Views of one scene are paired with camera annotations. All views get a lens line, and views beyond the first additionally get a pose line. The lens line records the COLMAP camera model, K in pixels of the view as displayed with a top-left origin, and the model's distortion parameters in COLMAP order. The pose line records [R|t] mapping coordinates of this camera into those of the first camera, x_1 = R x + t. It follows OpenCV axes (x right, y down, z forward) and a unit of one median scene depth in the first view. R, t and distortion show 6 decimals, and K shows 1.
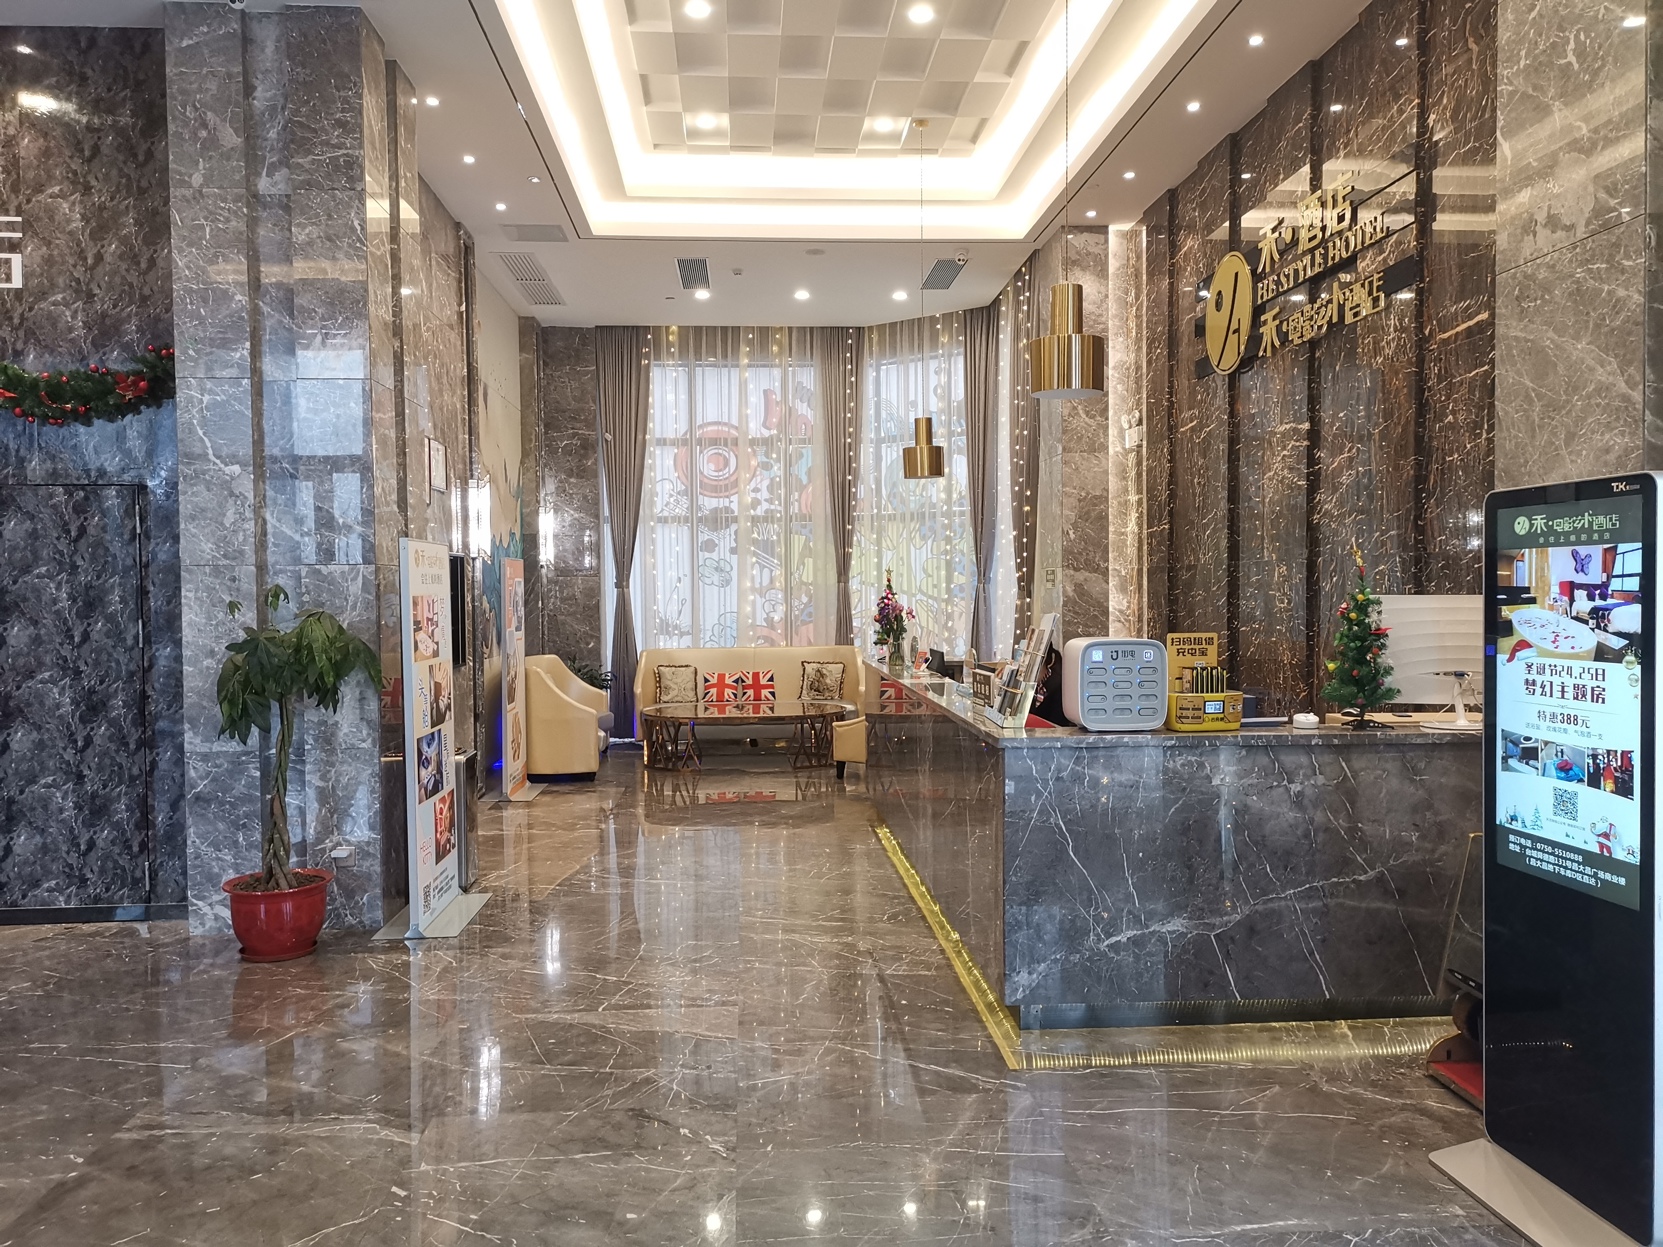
lens RADIAL K [[1299.2, 0, 831.5], [0, 1299.2, 623.5], [0, 0, 1]] dist [0.034467, -0.010932]
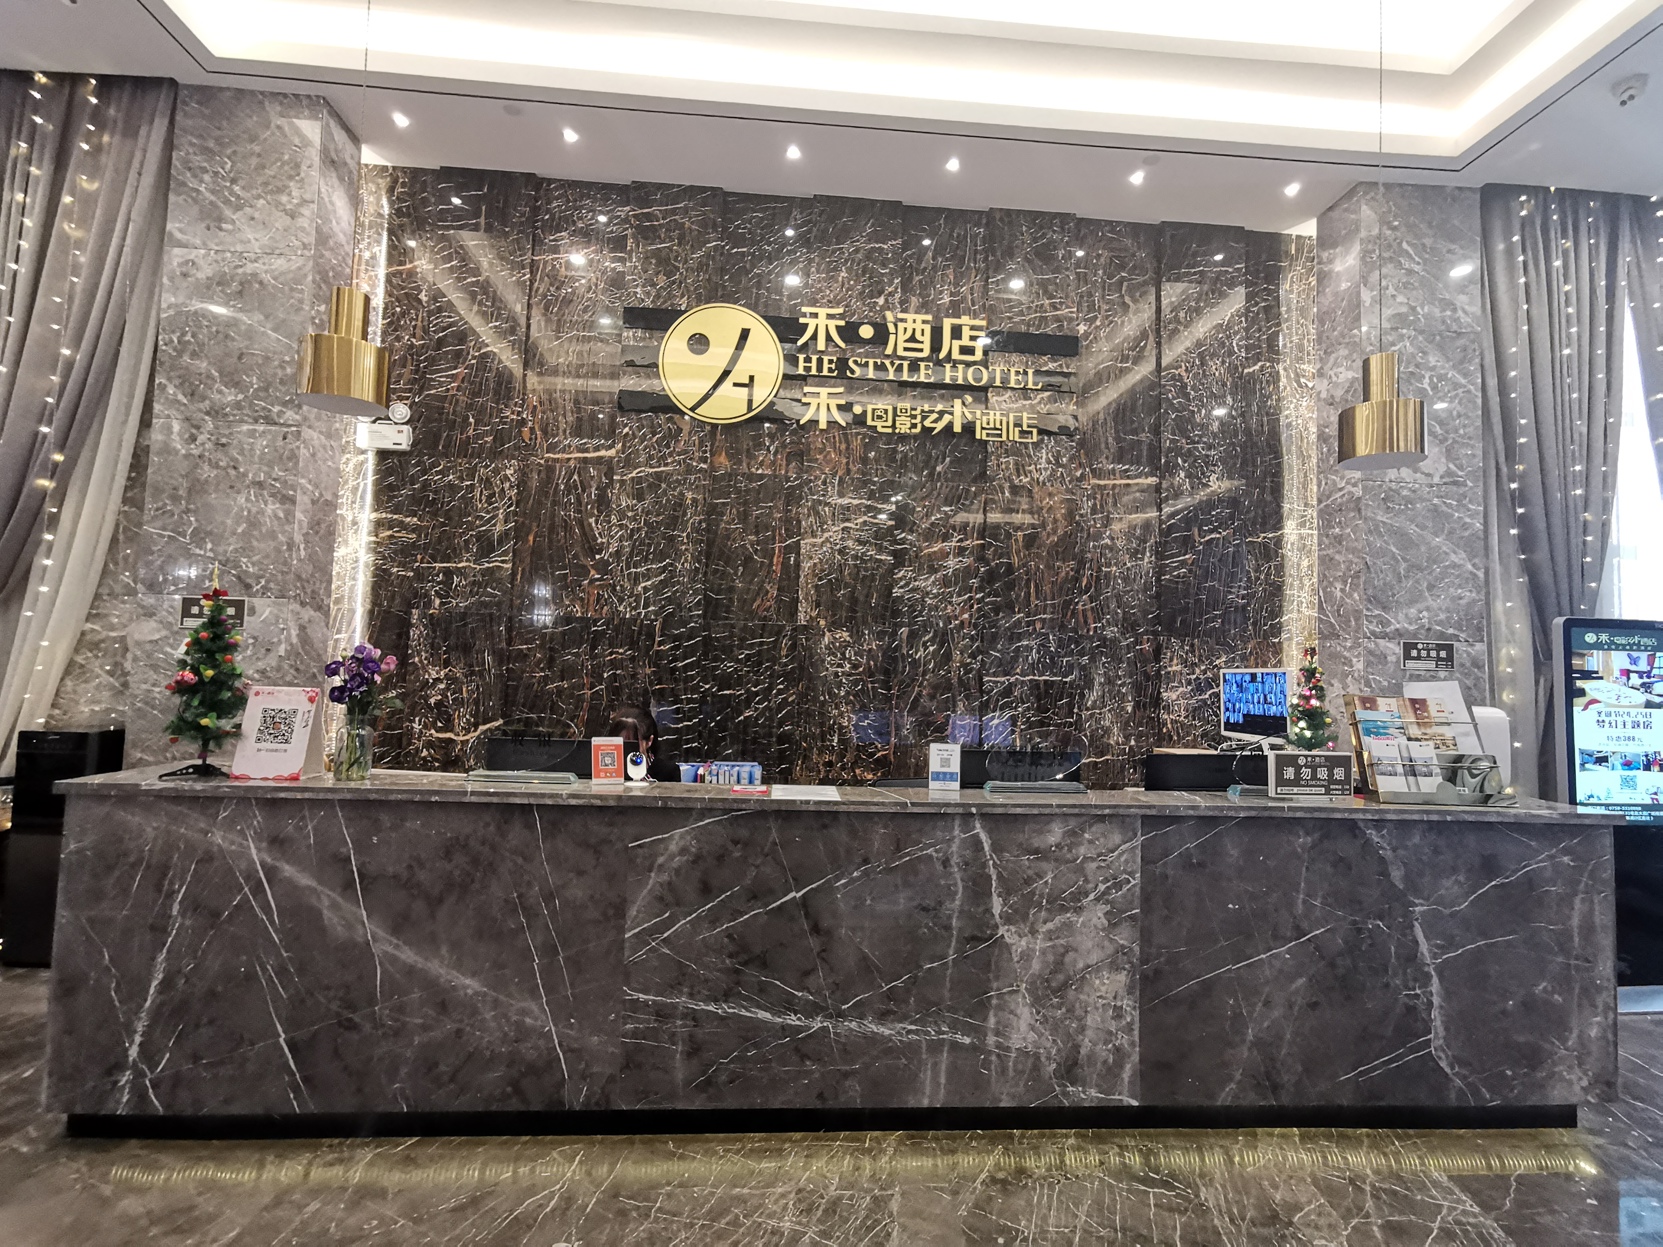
lens RADIAL K [[804.4, 0, 831.5], [0, 804.4, 623.5], [0, 0, 1]] dist [-0.045349, 0.036900]
pose [[-0.000741, 0.065413, 0.997858, -0.238340], [-0.002992, 0.997854, -0.065415, -0.006635], [-0.999995, -0.003034, -0.000543, 0.808139]]
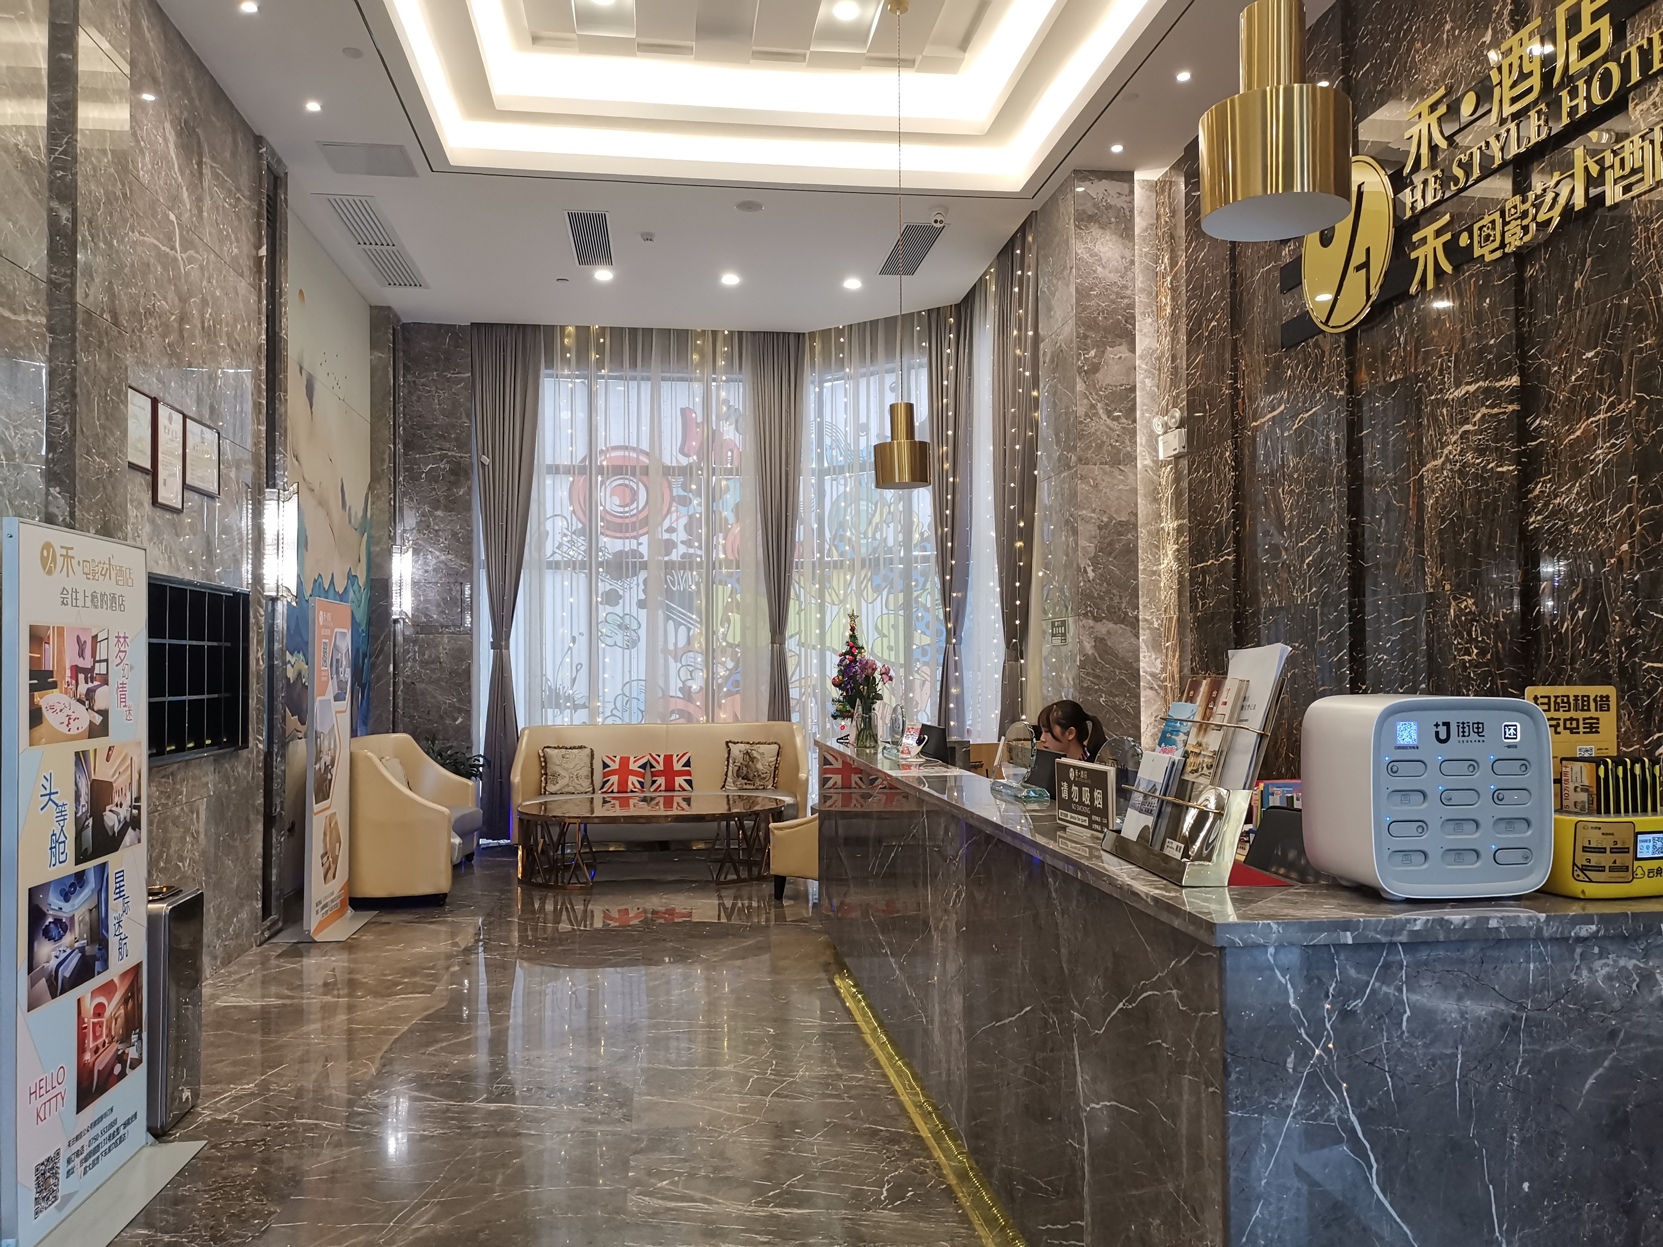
lens RADIAL K [[1299.2, 0, 831.5], [0, 1299.2, 623.5], [0, 0, 1]] dist [0.034467, -0.010932]
pose [[0.997993, 0.005213, 0.063114, -0.013493], [-0.001381, 0.998160, -0.060614, 0.007592], [-0.063313, 0.060405, 0.996164, 0.288546]]
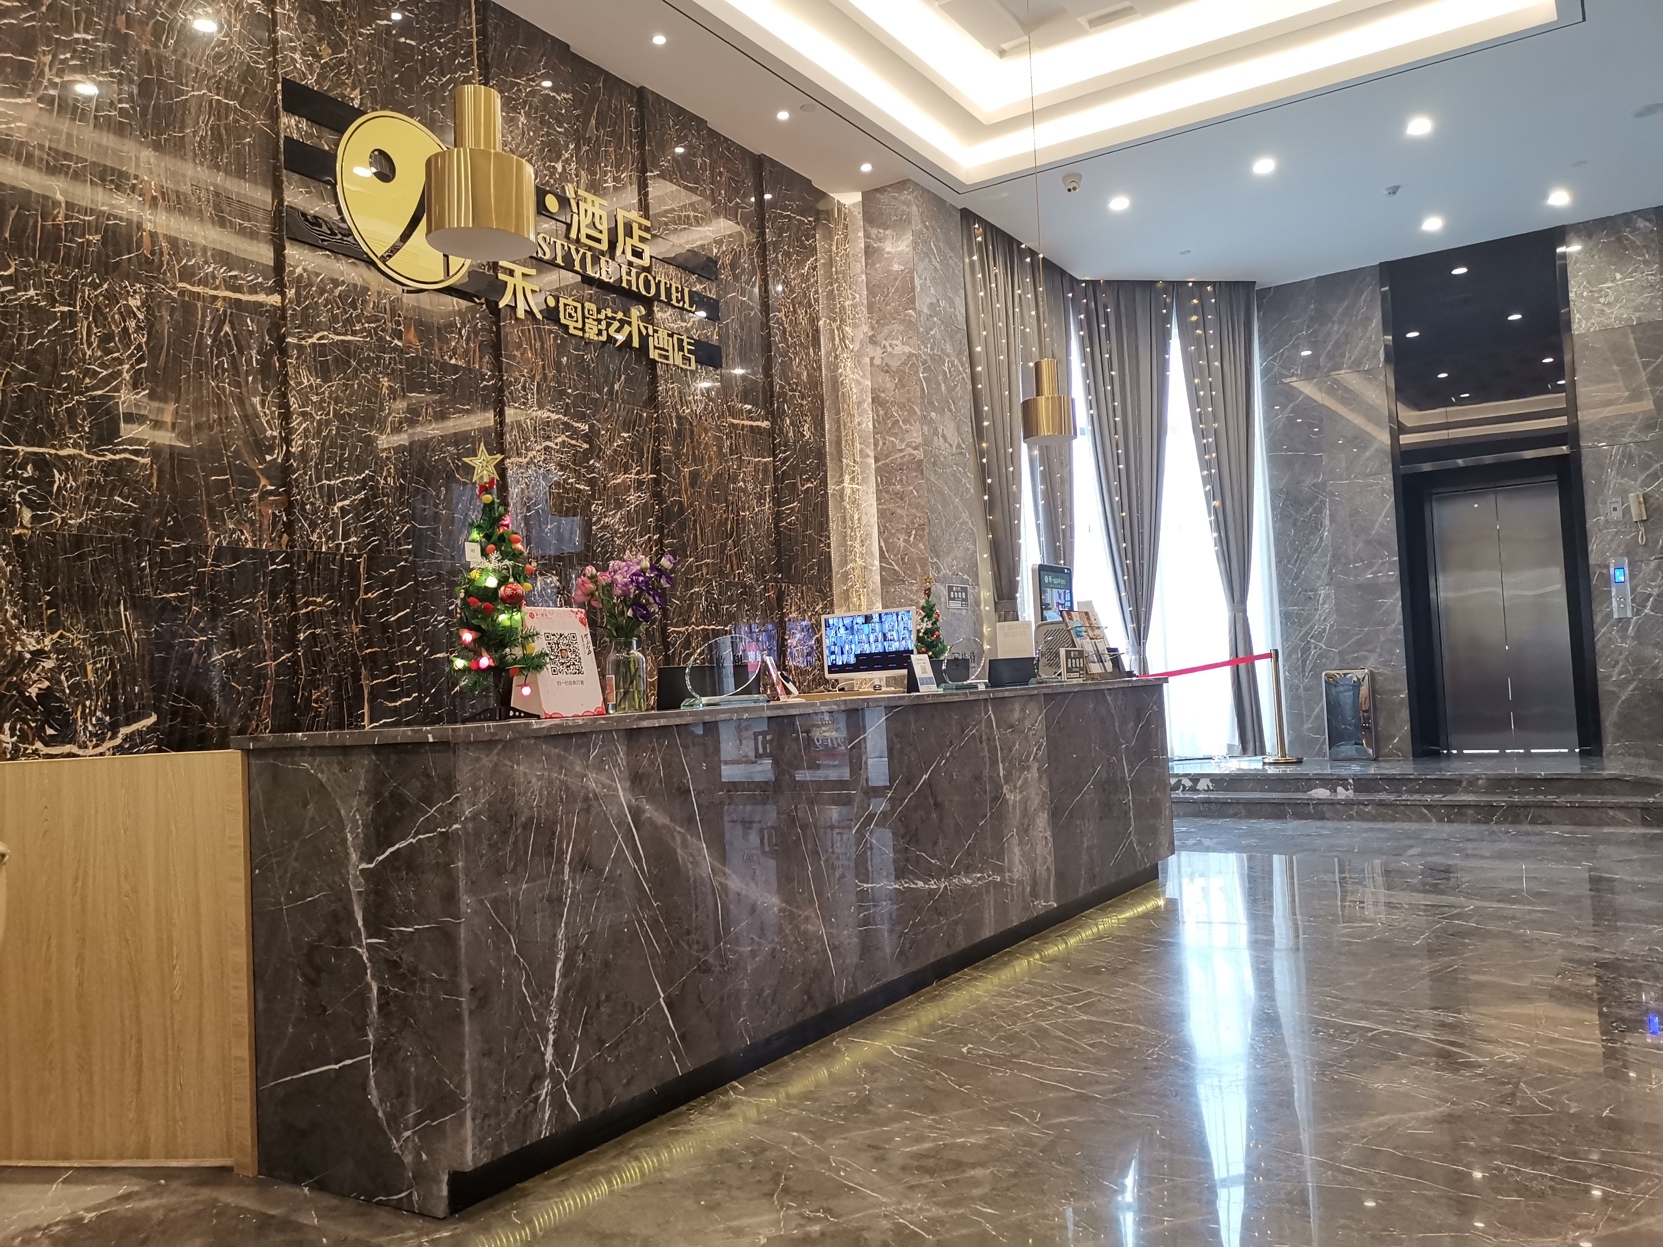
lens RADIAL K [[1297.3, 0, 831.5], [0, 1297.3, 623.5], [0, 0, 1]] dist [0.065892, -0.004807]
pose [[-0.802327, 0.074044, 0.592274, -0.239627], [0.071696, 0.997047, -0.027523, 0.018891], [-0.592563, 0.020382, -0.805266, 1.261528]]
